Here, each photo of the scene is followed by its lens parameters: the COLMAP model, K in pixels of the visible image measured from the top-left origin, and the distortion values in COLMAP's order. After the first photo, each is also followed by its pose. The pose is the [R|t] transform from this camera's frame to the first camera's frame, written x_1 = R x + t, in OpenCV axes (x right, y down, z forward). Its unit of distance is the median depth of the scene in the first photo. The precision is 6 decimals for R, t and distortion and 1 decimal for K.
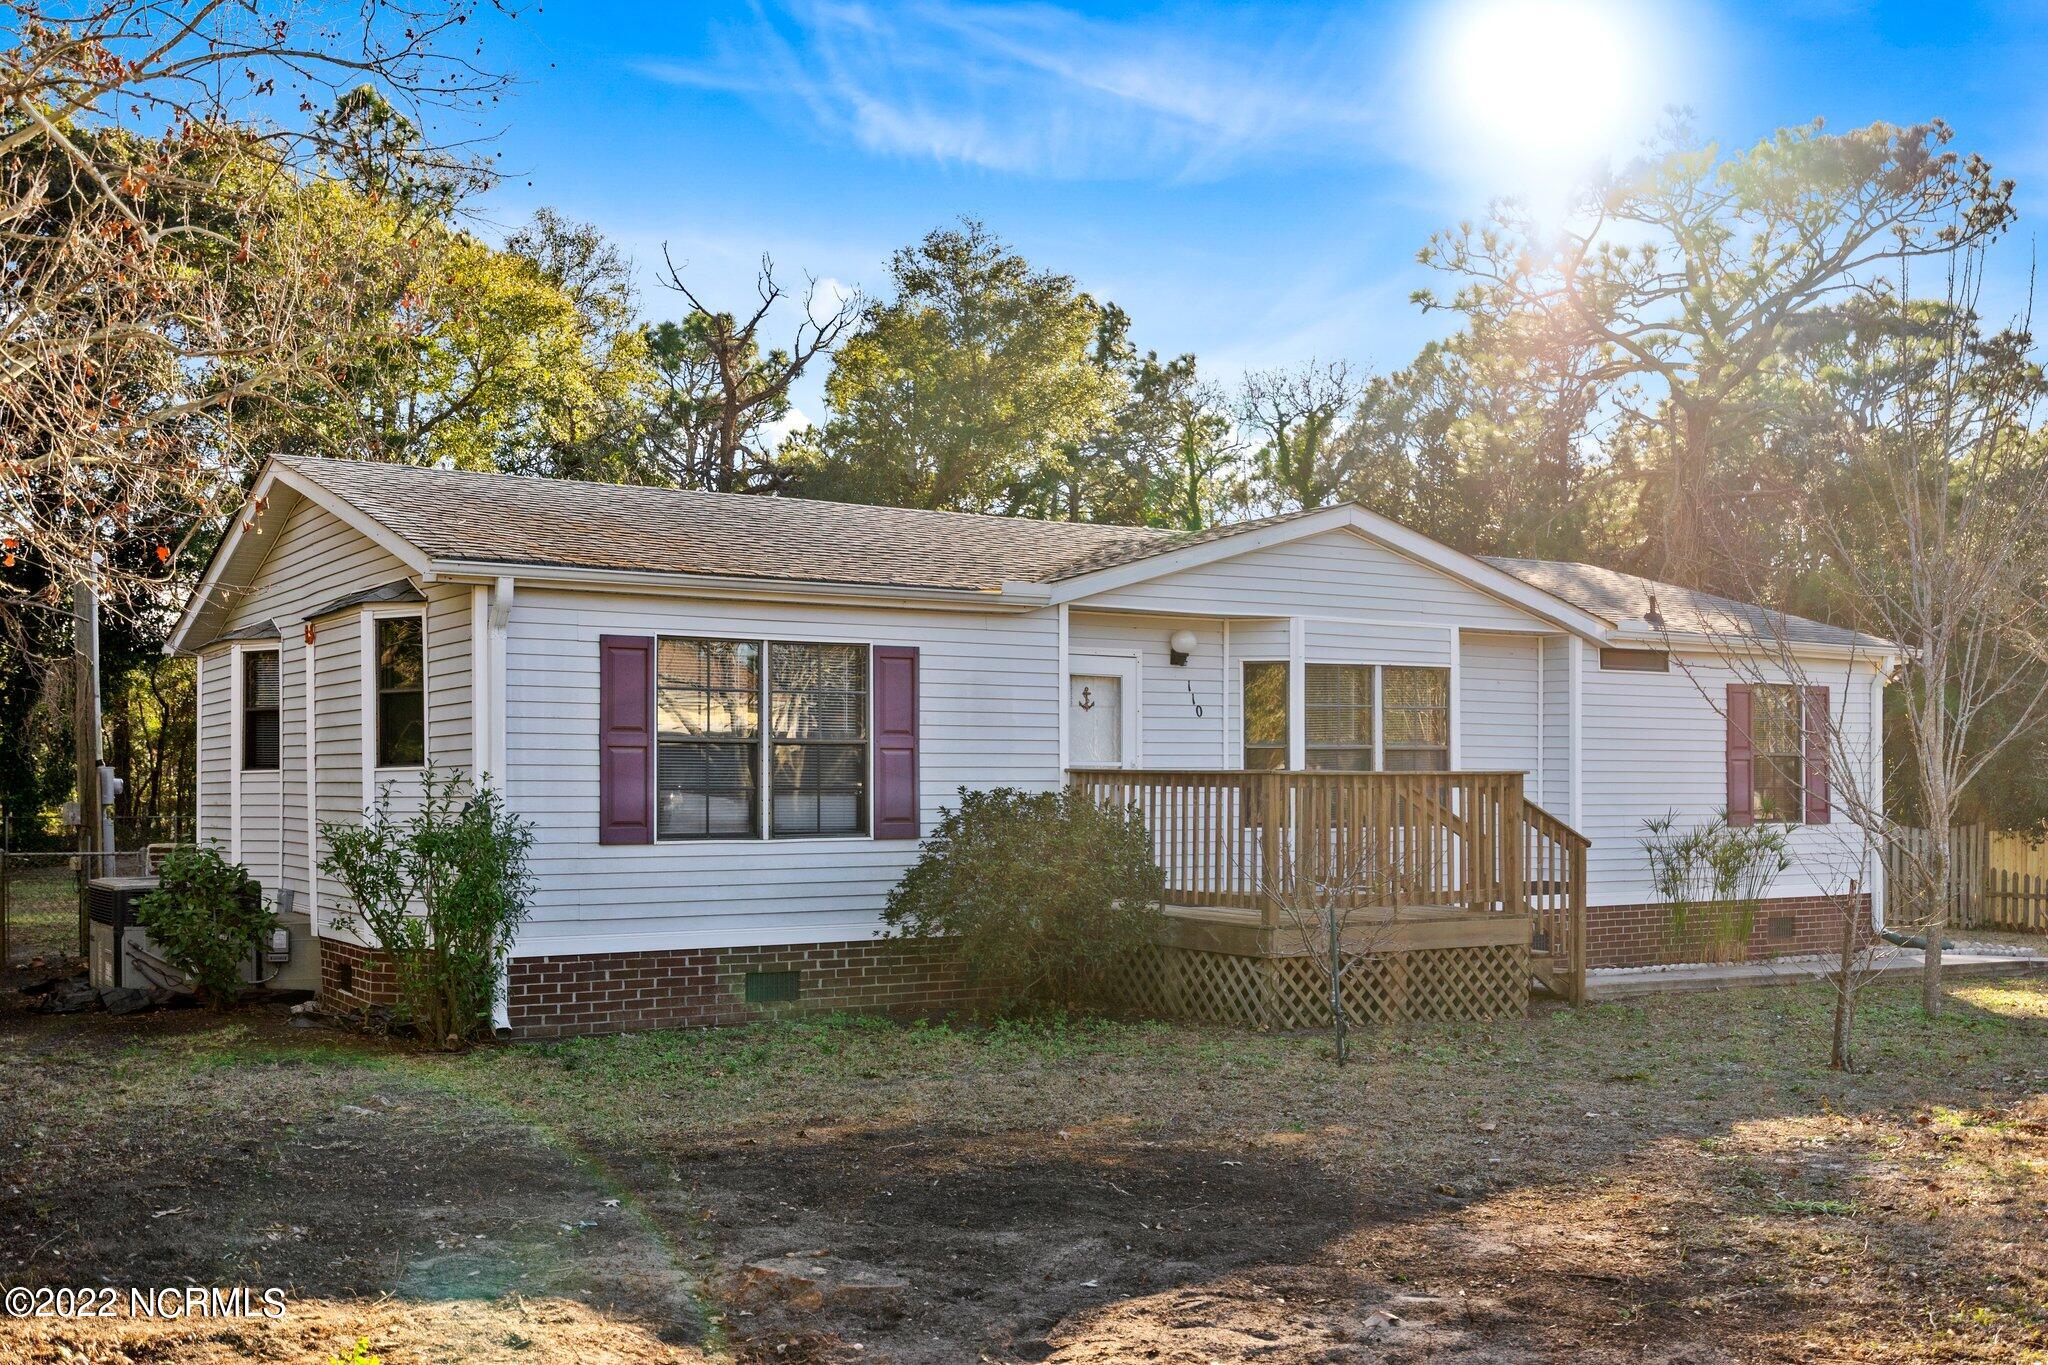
lens RADIAL K [[2321.4, 0, 1023.1], [0, 2321.4, 774.6], [0, 0, 1]] dist [-0.027711, -1.435433]
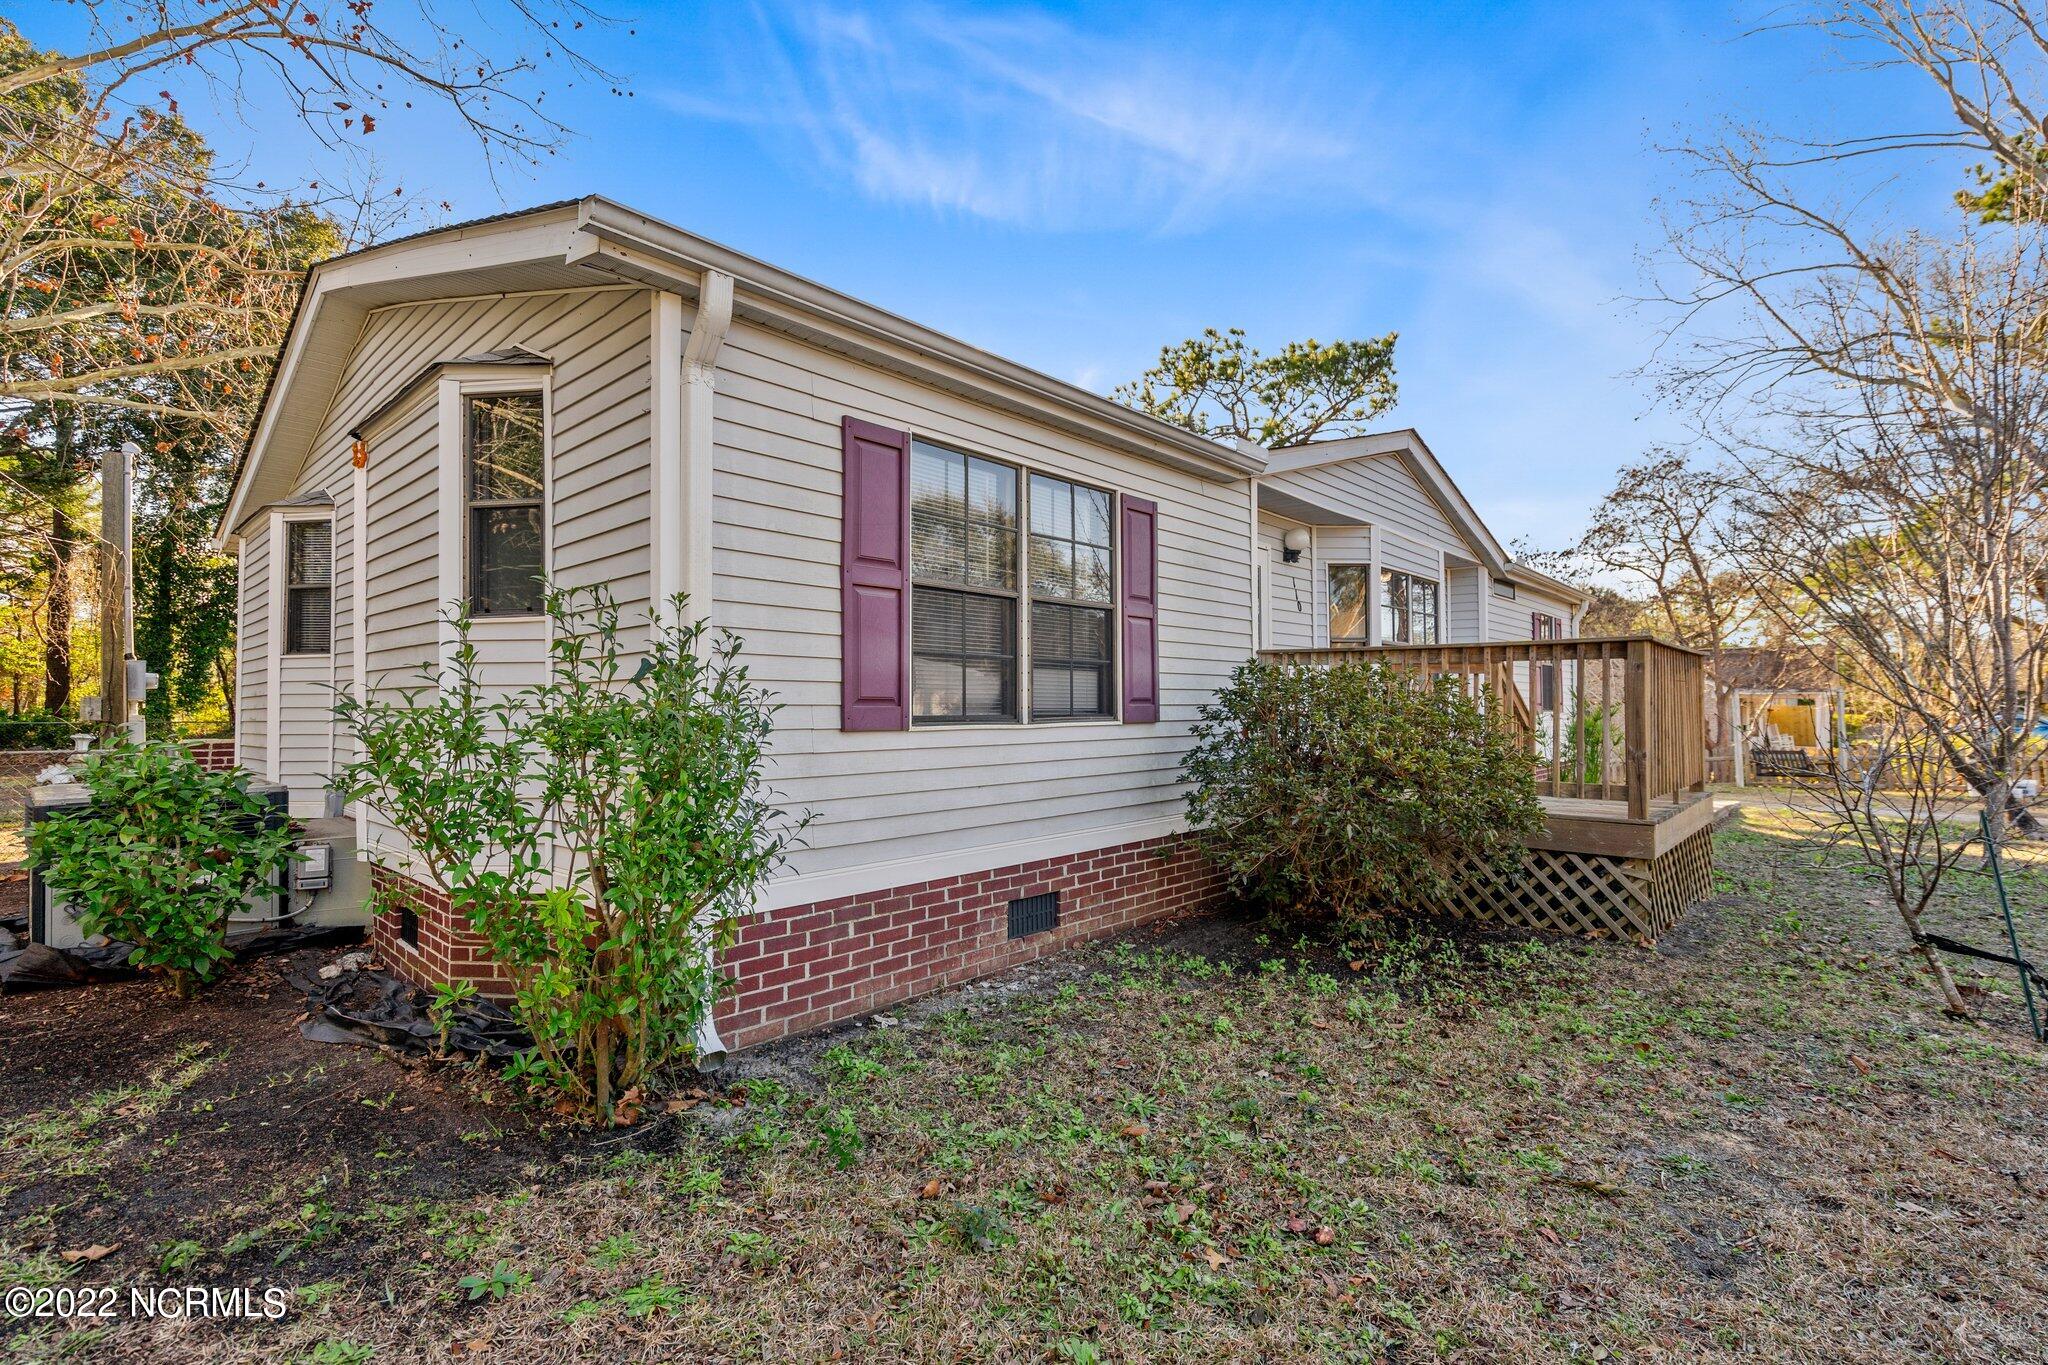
lens RADIAL K [[1000.7, 0, 1024.0], [0, 1000.7, 682.5], [0, 0, 1]] dist [-0.045966, -0.000345]
pose [[0.967187, 0.002821, 0.254051, -0.196912], [0.002937, 0.999747, -0.022283, 0.021649], [-0.254050, 0.022298, 0.966934, 0.682535]]
